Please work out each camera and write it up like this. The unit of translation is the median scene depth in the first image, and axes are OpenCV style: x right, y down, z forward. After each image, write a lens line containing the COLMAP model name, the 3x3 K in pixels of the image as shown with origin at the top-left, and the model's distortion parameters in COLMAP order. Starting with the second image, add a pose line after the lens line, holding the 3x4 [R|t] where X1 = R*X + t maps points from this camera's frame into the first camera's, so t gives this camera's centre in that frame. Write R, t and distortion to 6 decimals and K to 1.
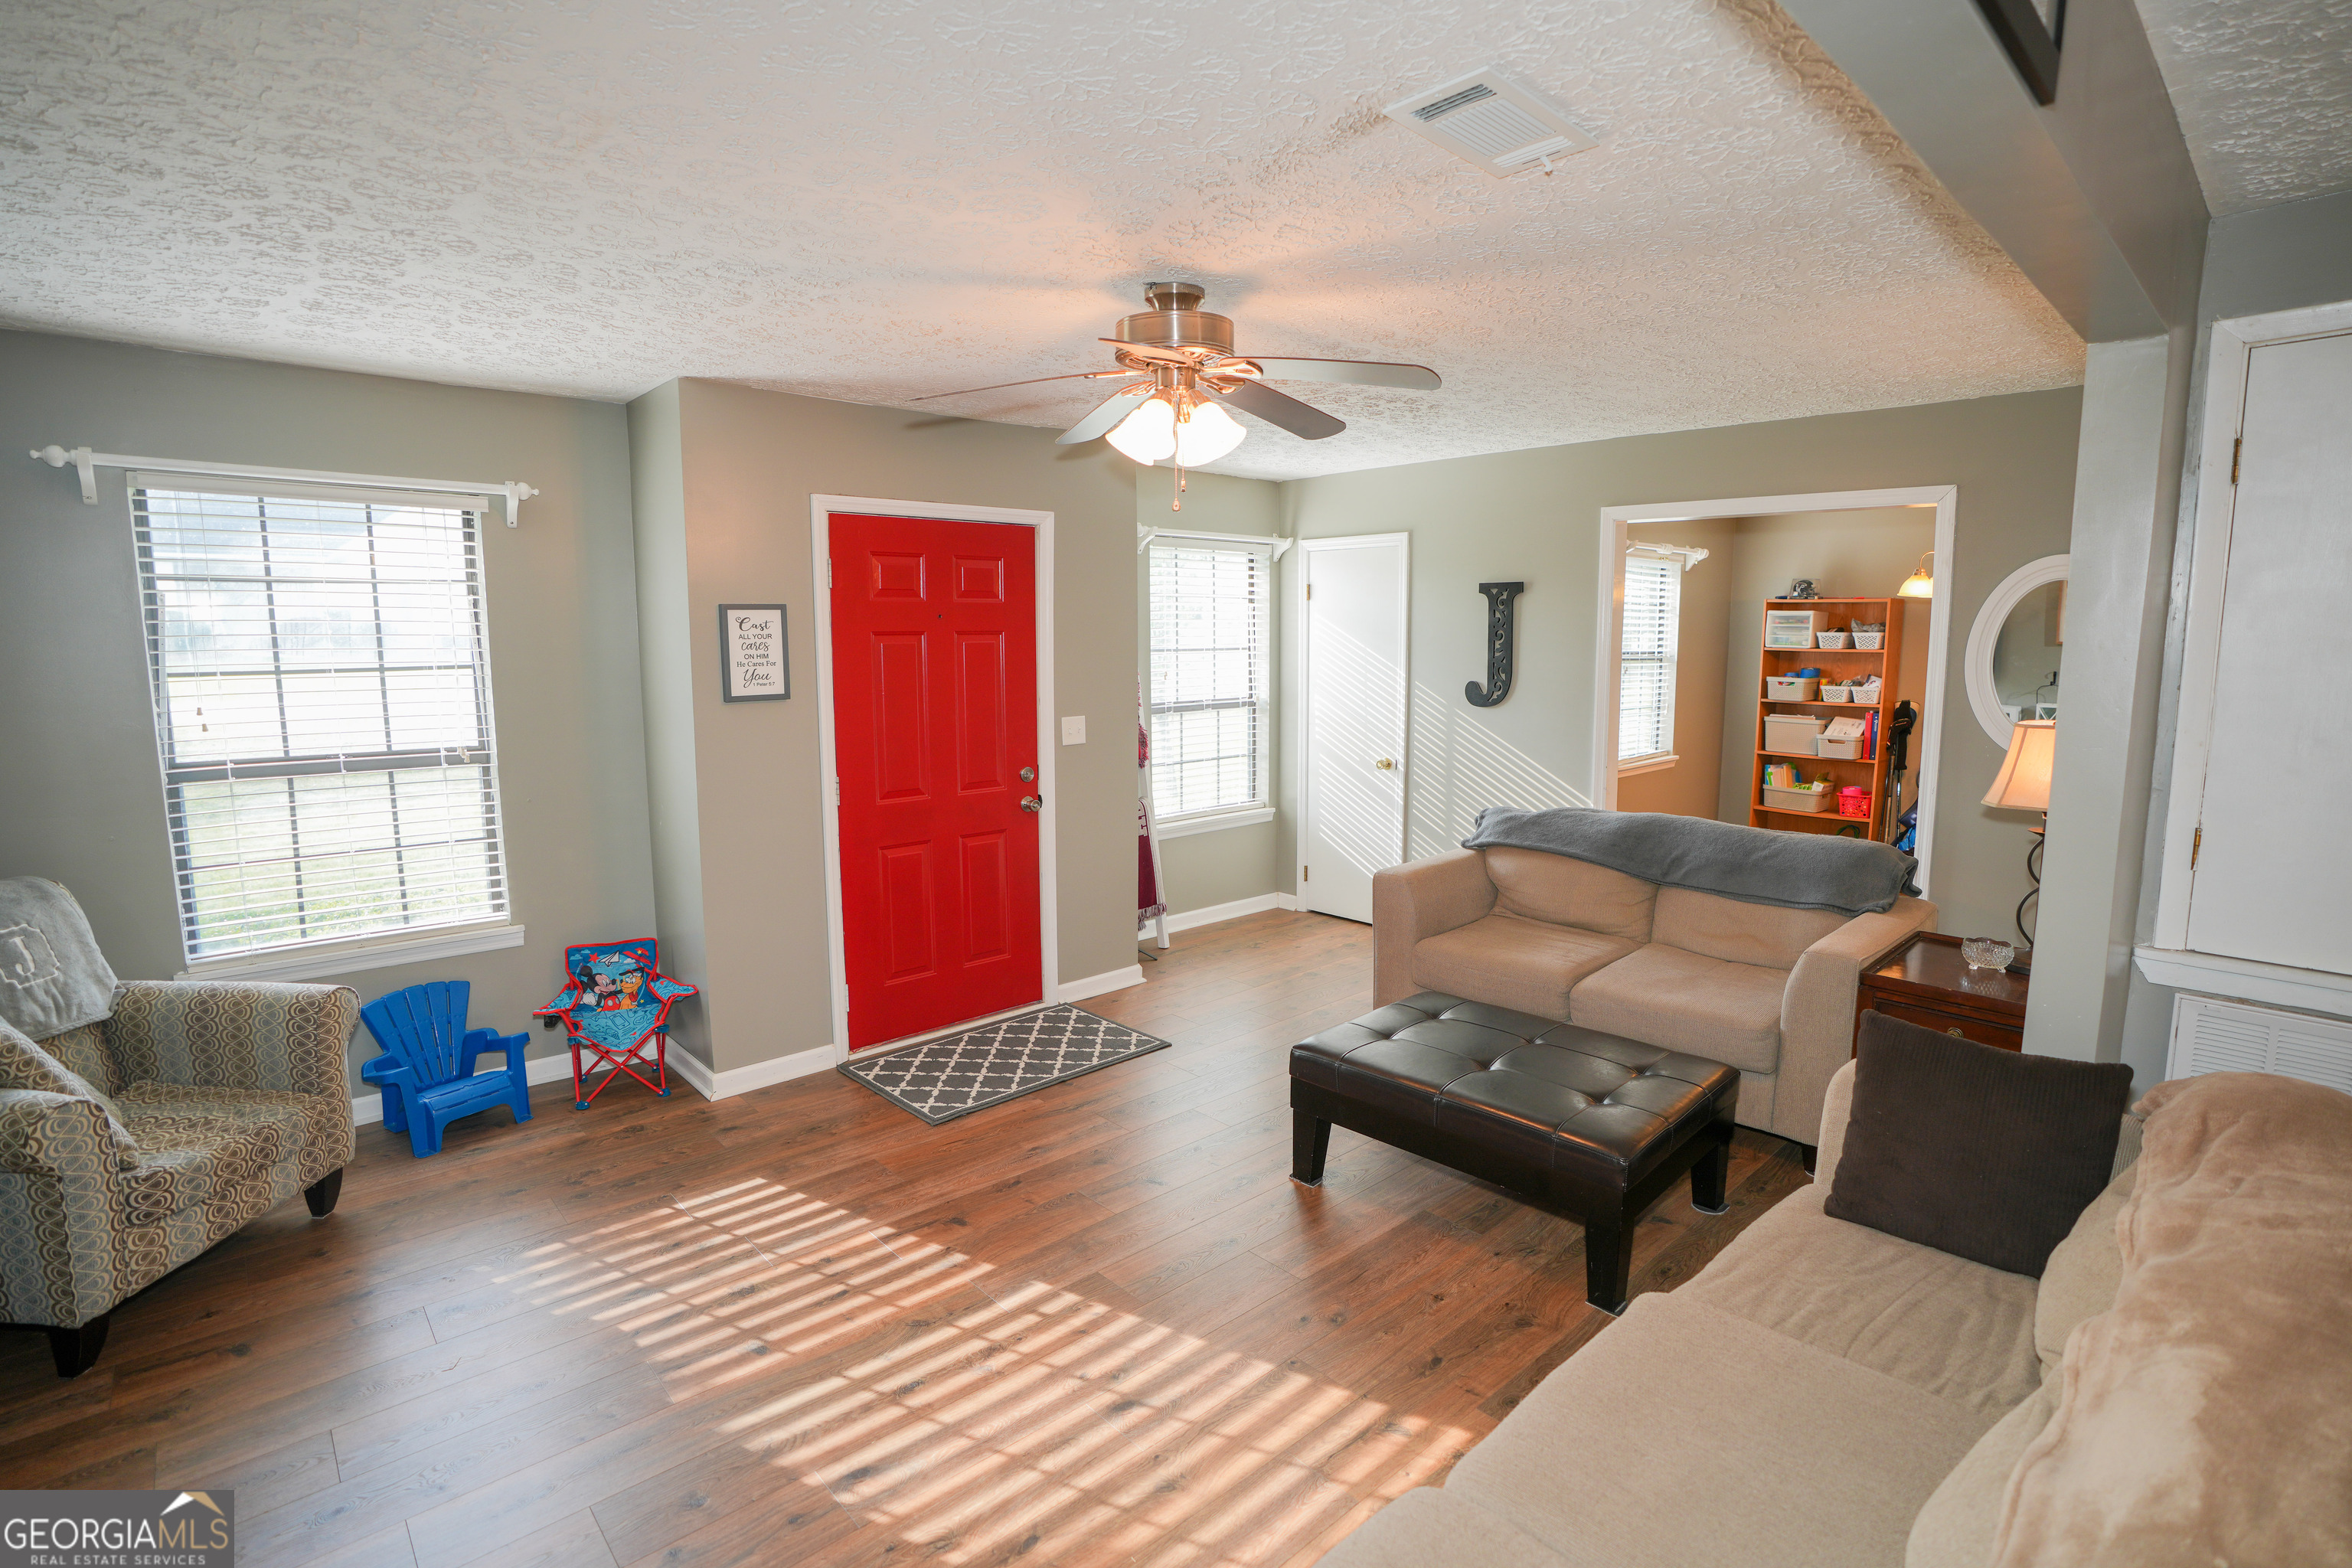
lens RADIAL K [[1103.4, 0, 1181.1], [0, 1103.4, 758.4], [0, 0, 1]] dist [-0.056935, 0.019312]
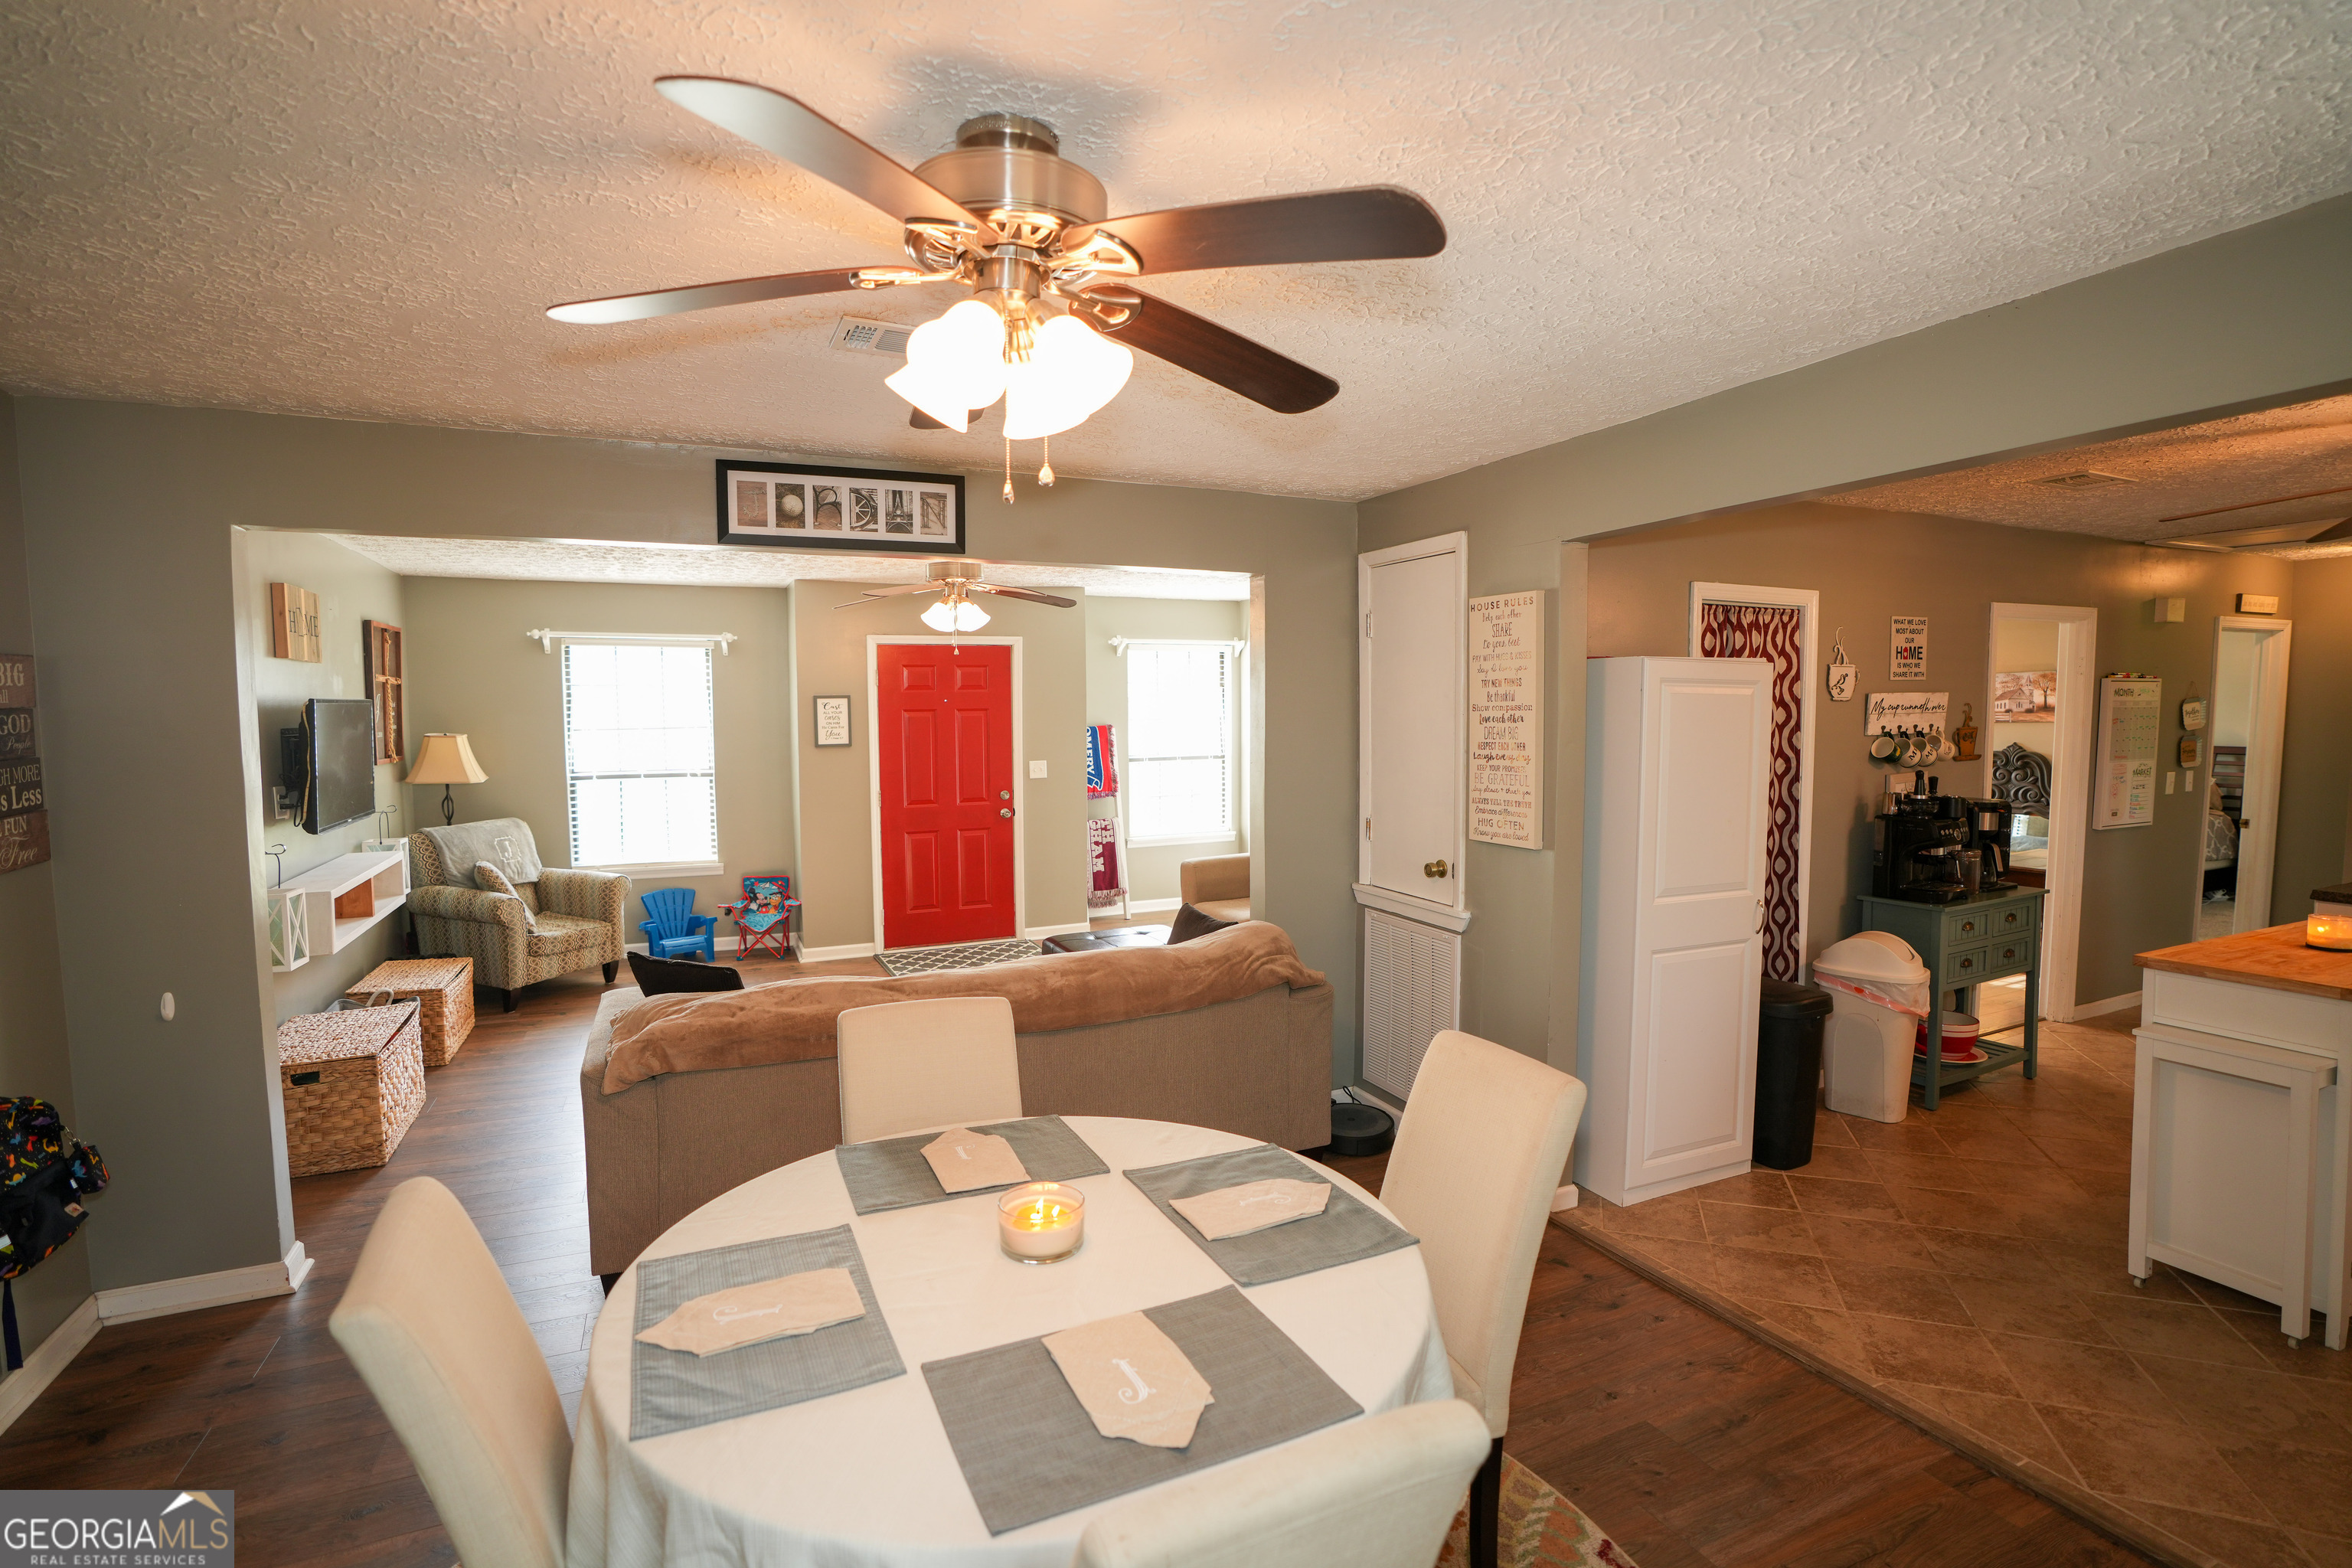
lens RADIAL K [[1103.4, 0, 1181.1], [0, 1103.4, 738.4], [0, 0, 1]] dist [-0.056935, 0.019312]
pose [[0.950220, 0.009998, -0.311421, 0.607723], [-0.033142, 0.997058, -0.069116, 0.034442], [0.309813, 0.075996, 0.947755, -0.471695]]
